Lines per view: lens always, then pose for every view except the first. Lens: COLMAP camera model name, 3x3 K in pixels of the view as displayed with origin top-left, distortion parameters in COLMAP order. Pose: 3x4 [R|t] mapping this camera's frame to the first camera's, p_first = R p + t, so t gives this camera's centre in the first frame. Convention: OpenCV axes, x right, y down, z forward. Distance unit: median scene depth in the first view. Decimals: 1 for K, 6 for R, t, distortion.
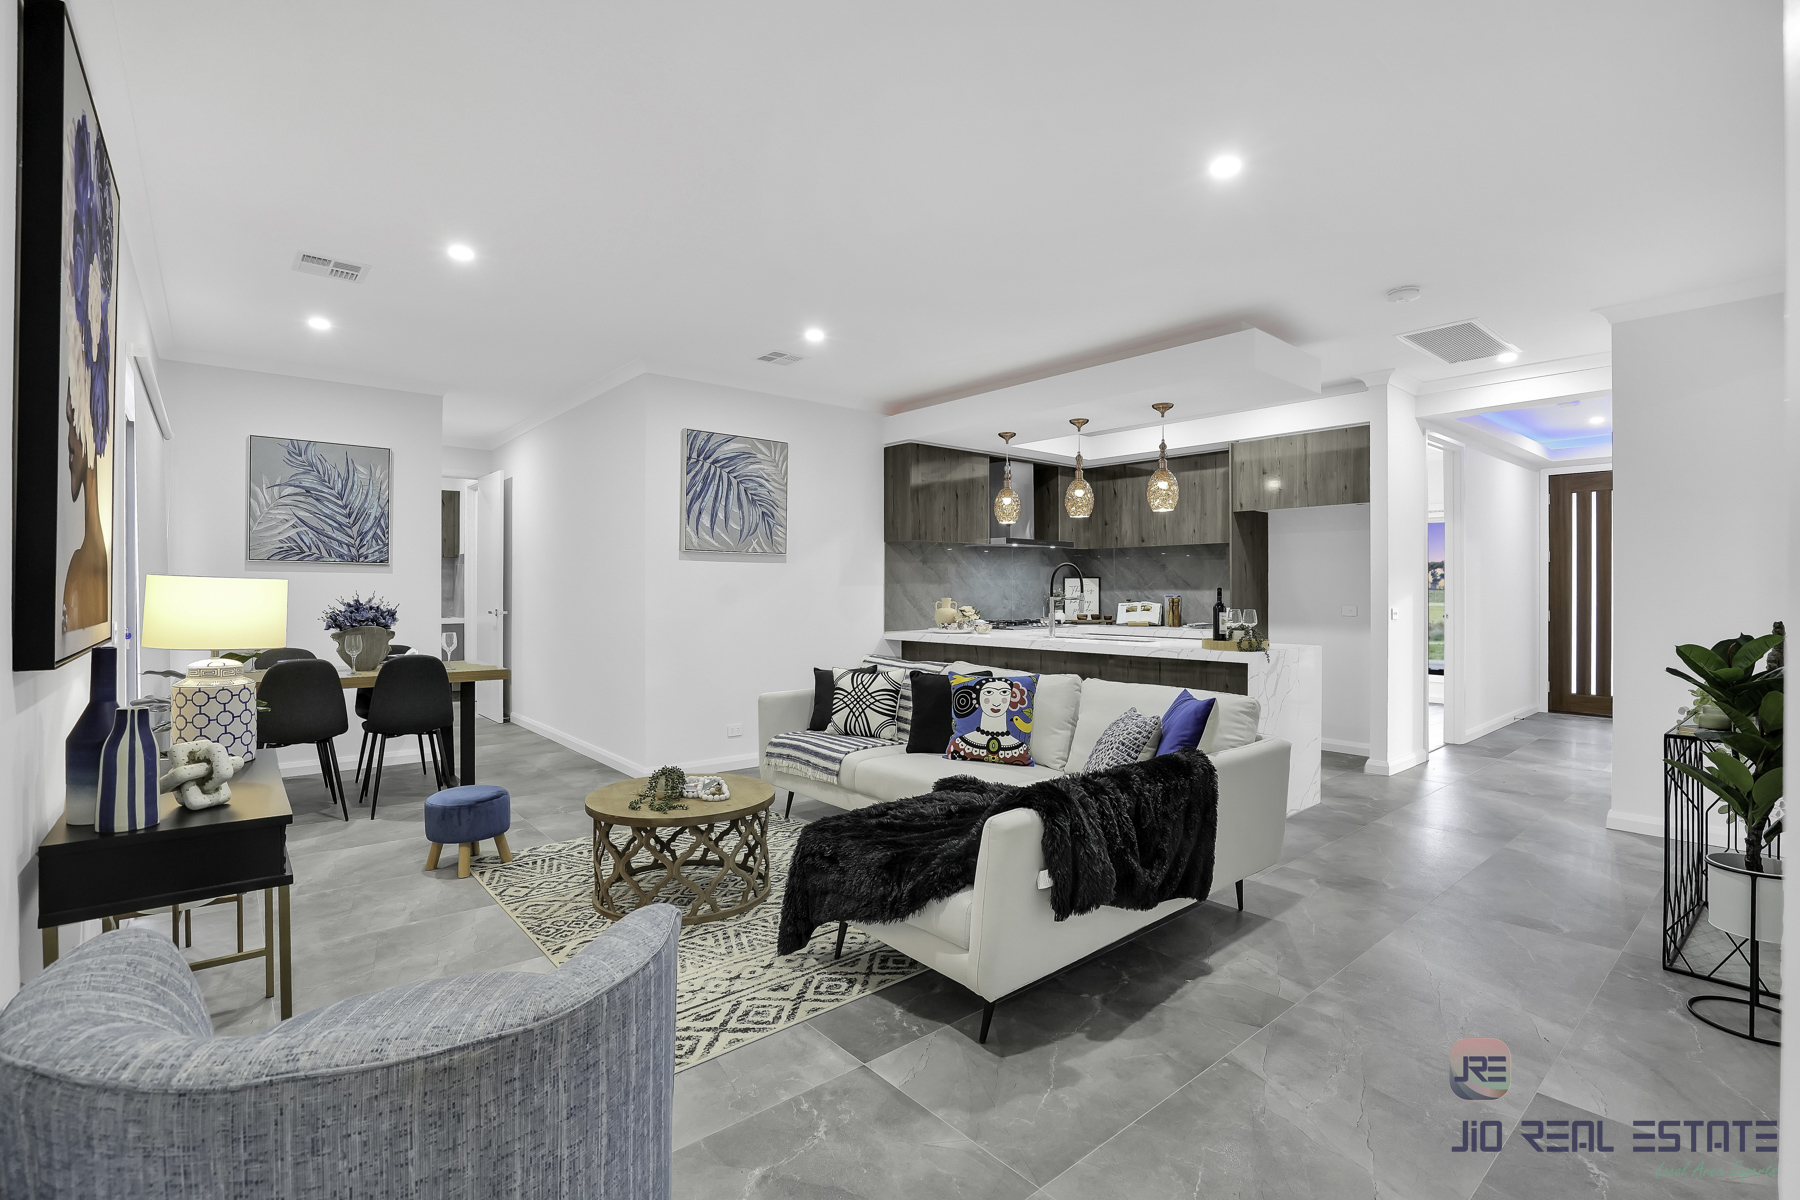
lens RADIAL K [[843.4, 0, 914.8], [0, 843.4, 593.3], [0, 0, 1]] dist [-0.045034, 0.000977]
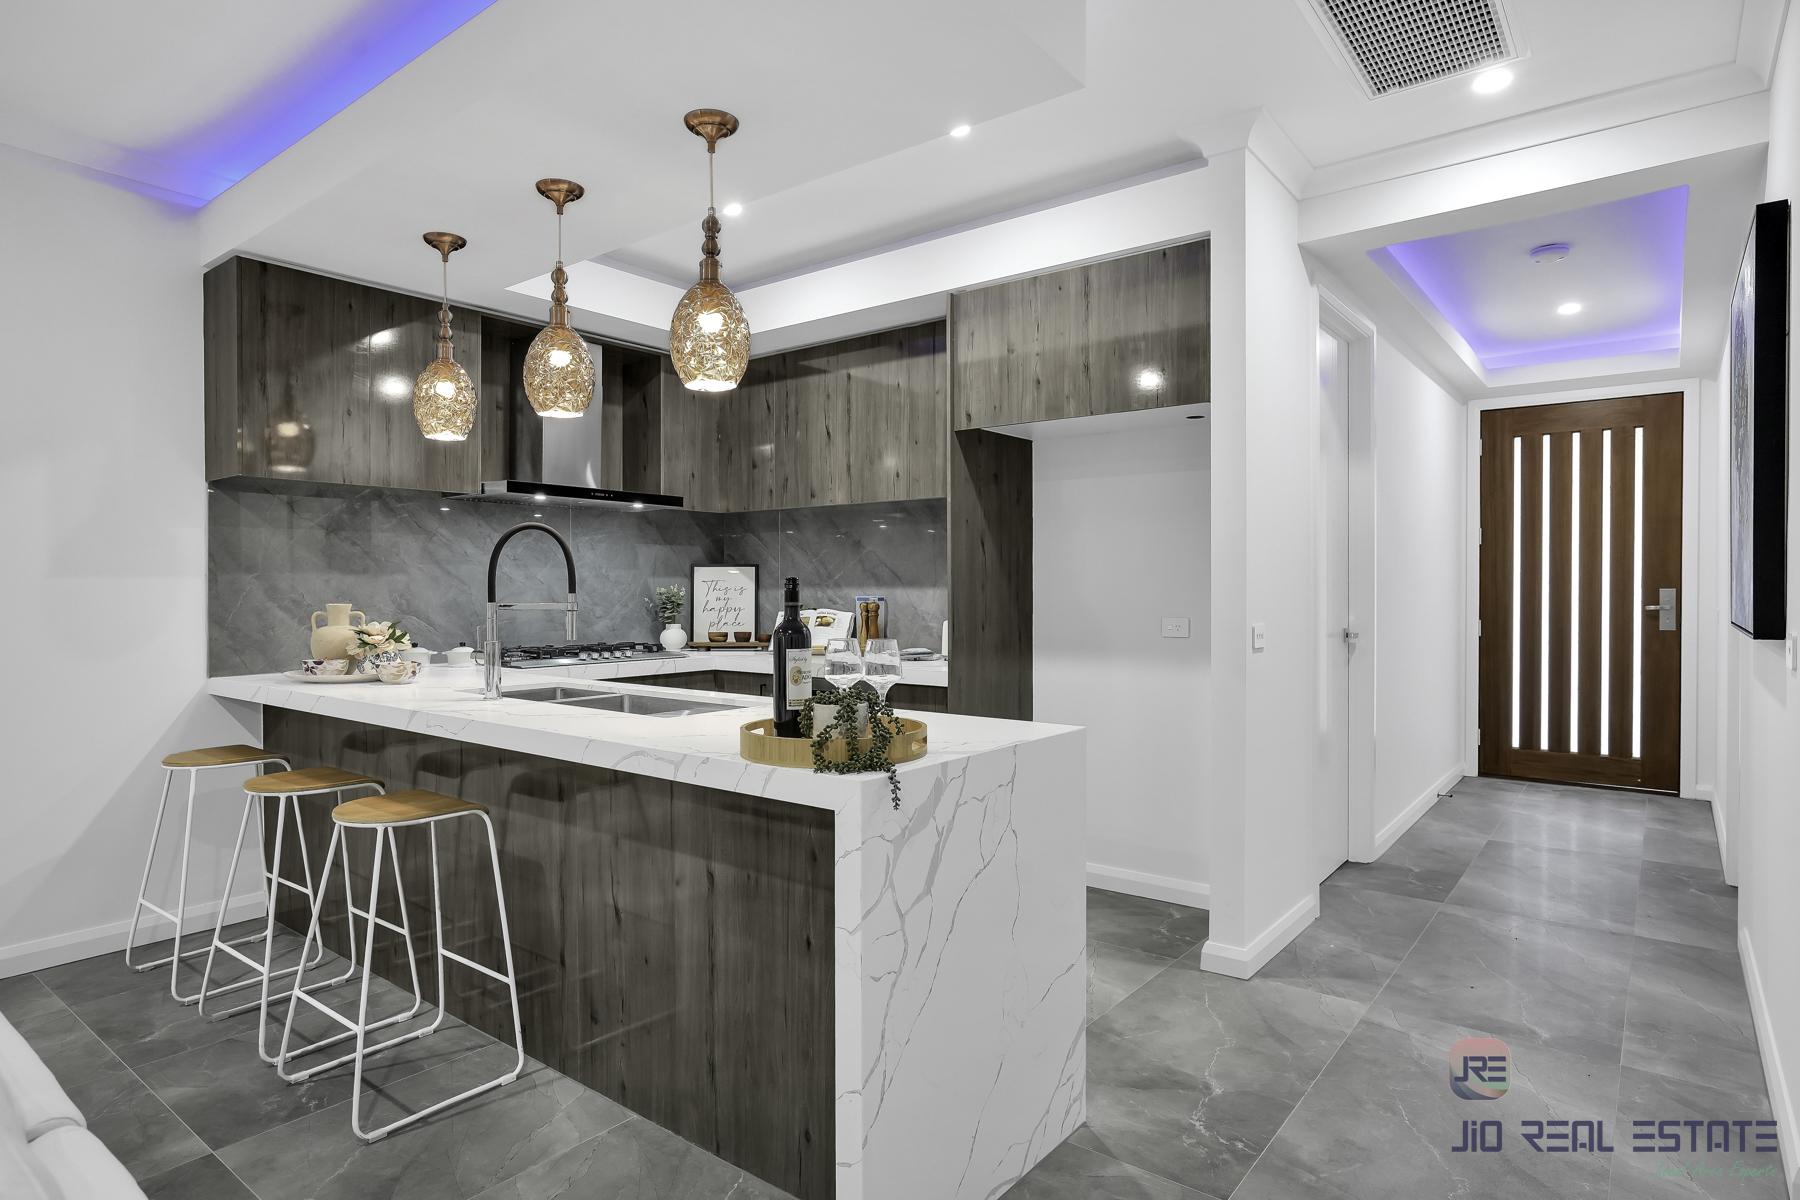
lens RADIAL K [[990.4, 0, 891.8], [0, 990.4, 603.8], [0, 0, 1]] dist [-0.022948, -0.000709]
pose [[0.984875, -0.002395, 0.173249, 0.268050], [0.000324, 0.999928, 0.011982, -0.001298], [-0.173265, -0.011745, 0.984805, 0.468851]]
